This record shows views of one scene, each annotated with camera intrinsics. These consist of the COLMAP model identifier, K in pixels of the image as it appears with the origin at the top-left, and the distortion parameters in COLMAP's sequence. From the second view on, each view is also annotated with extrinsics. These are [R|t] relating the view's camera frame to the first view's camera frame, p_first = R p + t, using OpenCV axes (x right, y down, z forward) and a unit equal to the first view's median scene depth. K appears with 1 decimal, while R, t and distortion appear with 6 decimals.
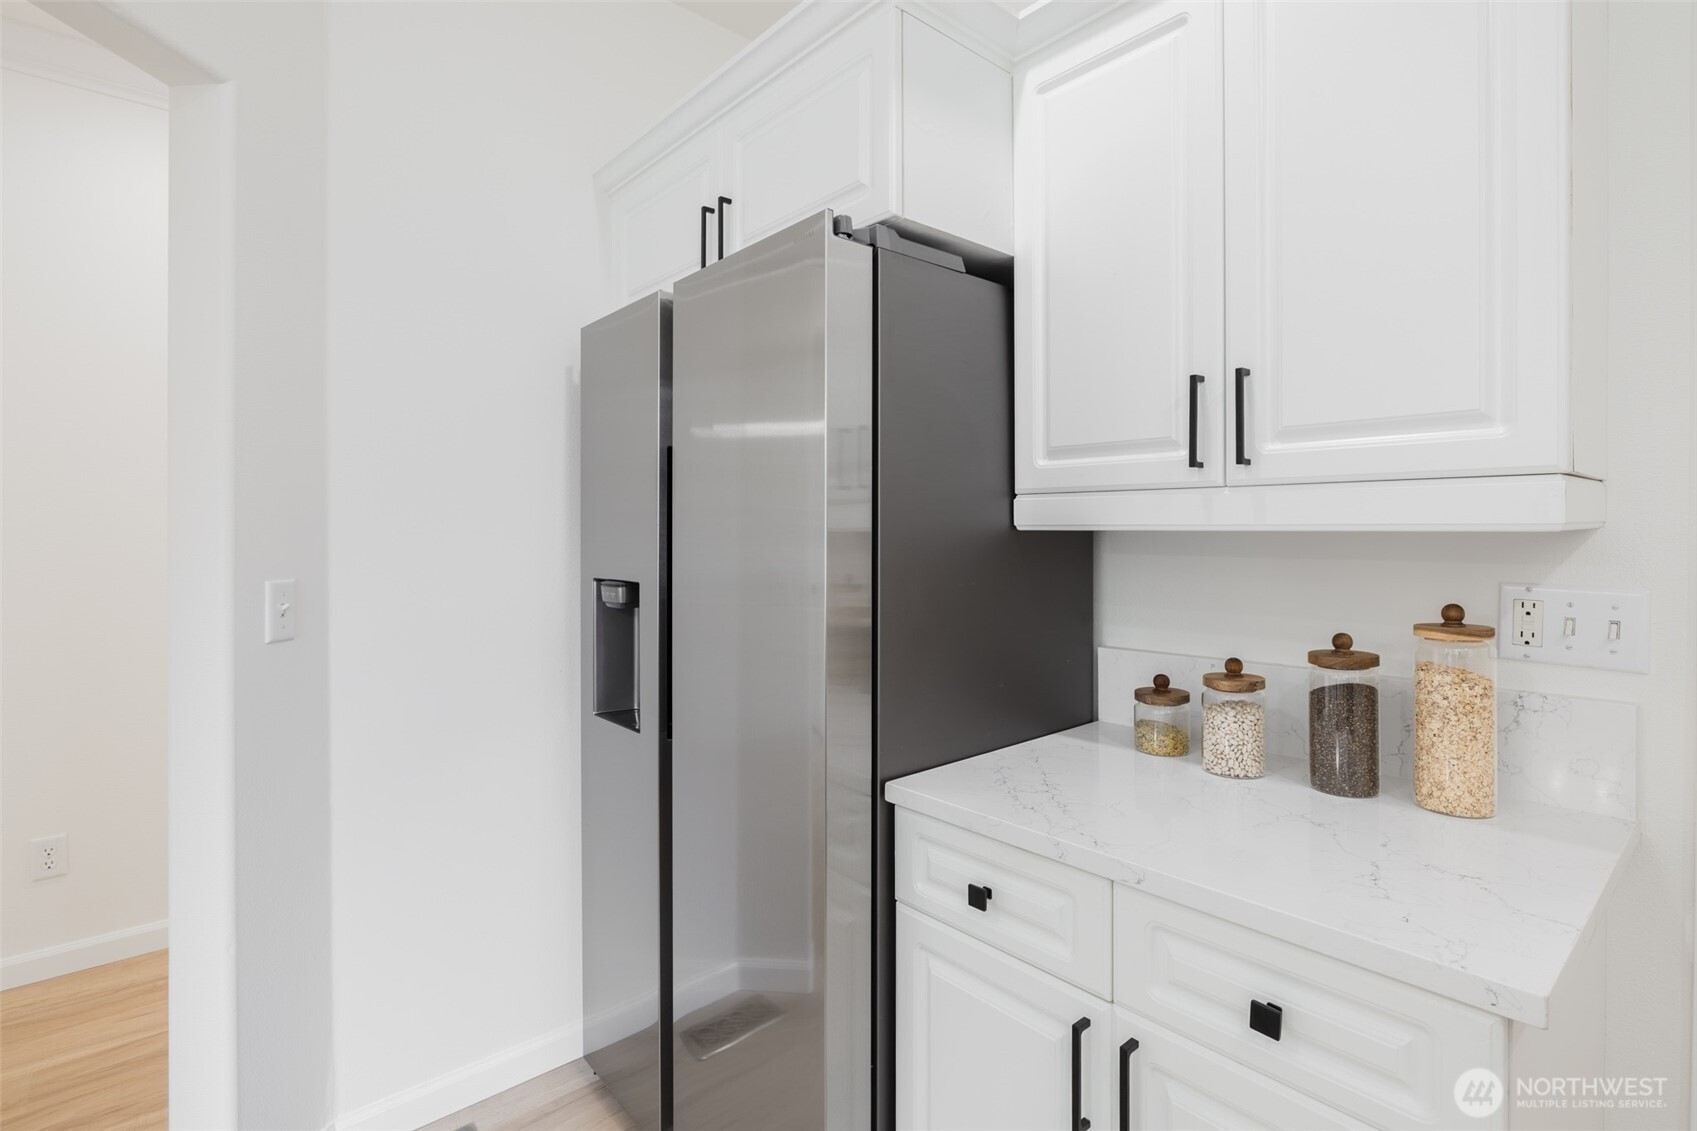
lens RADIAL K [[809.5, 0, 851.4], [0, 809.5, 530.7], [0, 0, 1]] dist [-0.004186, 0.000189]
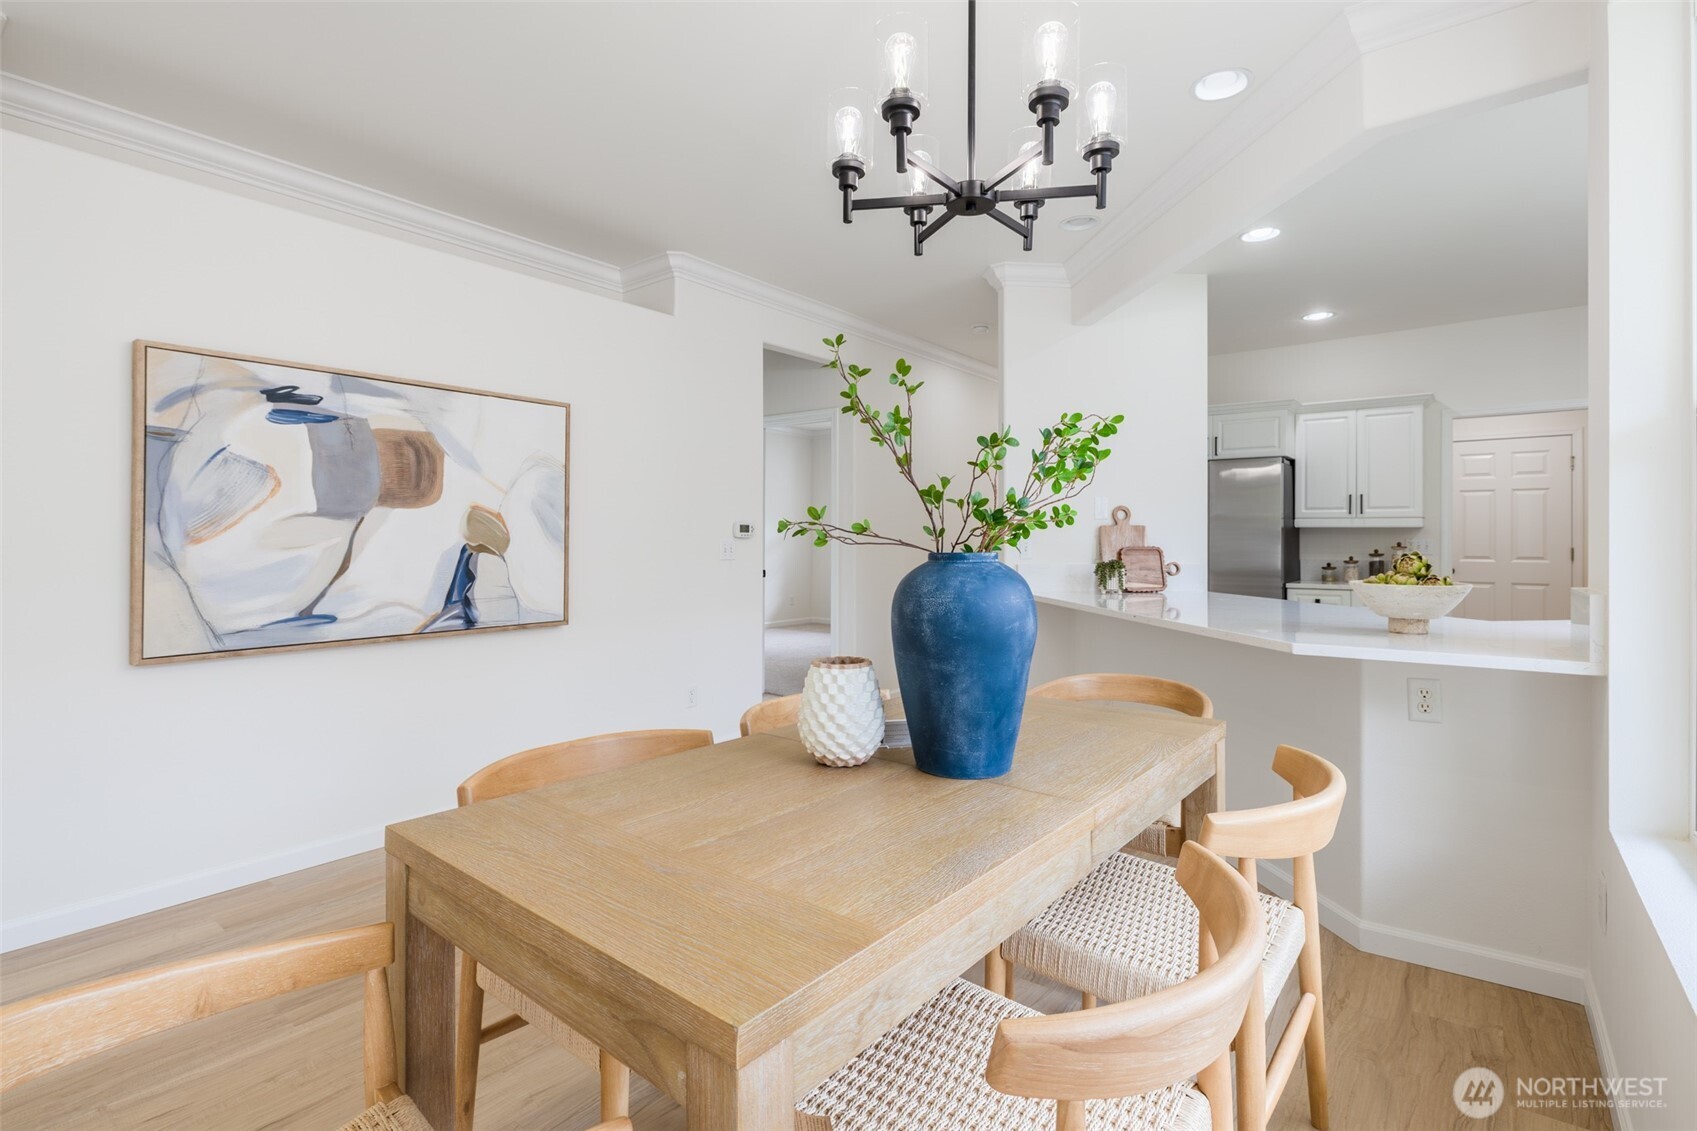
lens RADIAL K [[809.5, 0, 851.4], [0, 809.5, 530.7], [0, 0, 1]] dist [-0.004186, 0.000189]
pose [[0.984895, 0.004937, 0.173080, -3.175107], [-0.003698, 0.999965, -0.007481, 0.063810], [-0.173111, 0.006727, 0.984879, -3.064942]]
